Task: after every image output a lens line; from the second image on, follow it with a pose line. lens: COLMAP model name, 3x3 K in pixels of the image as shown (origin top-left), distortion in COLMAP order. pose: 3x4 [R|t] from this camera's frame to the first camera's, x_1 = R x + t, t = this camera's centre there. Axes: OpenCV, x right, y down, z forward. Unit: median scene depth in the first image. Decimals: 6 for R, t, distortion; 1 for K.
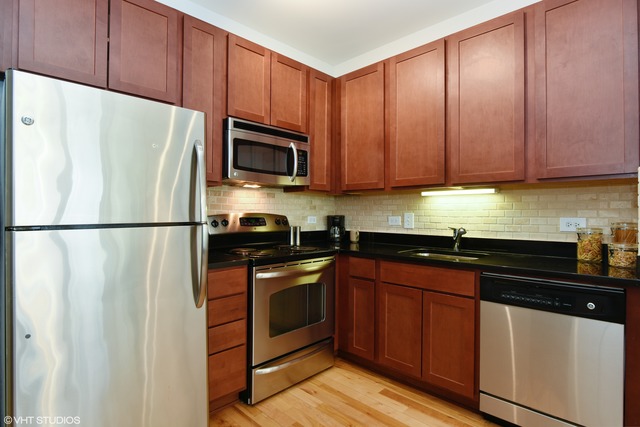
lens RADIAL K [[334.7, 0, 318.8], [0, 334.7, 211.2], [0, 0, 1]] dist [-0.004054, -0.000193]
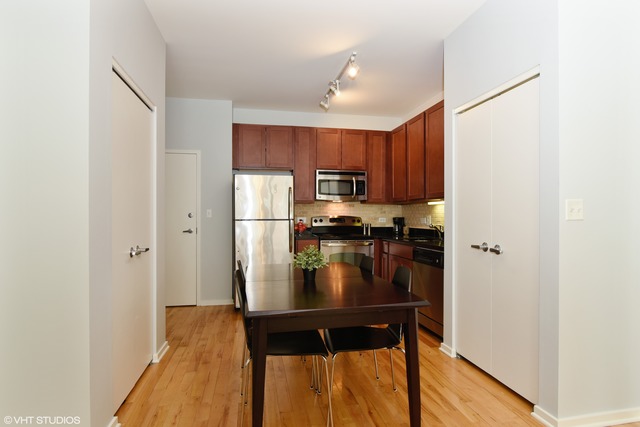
lens RADIAL K [[346.3, 0, 319.4], [0, 346.3, 218.2], [0, 0, 1]] dist [-0.002610, -0.000020]
pose [[0.830397, 0.002689, -0.557165, 0.796415], [0.003413, 0.999945, 0.009913, -0.000277], [0.557161, -0.010134, 0.830343, -0.655250]]
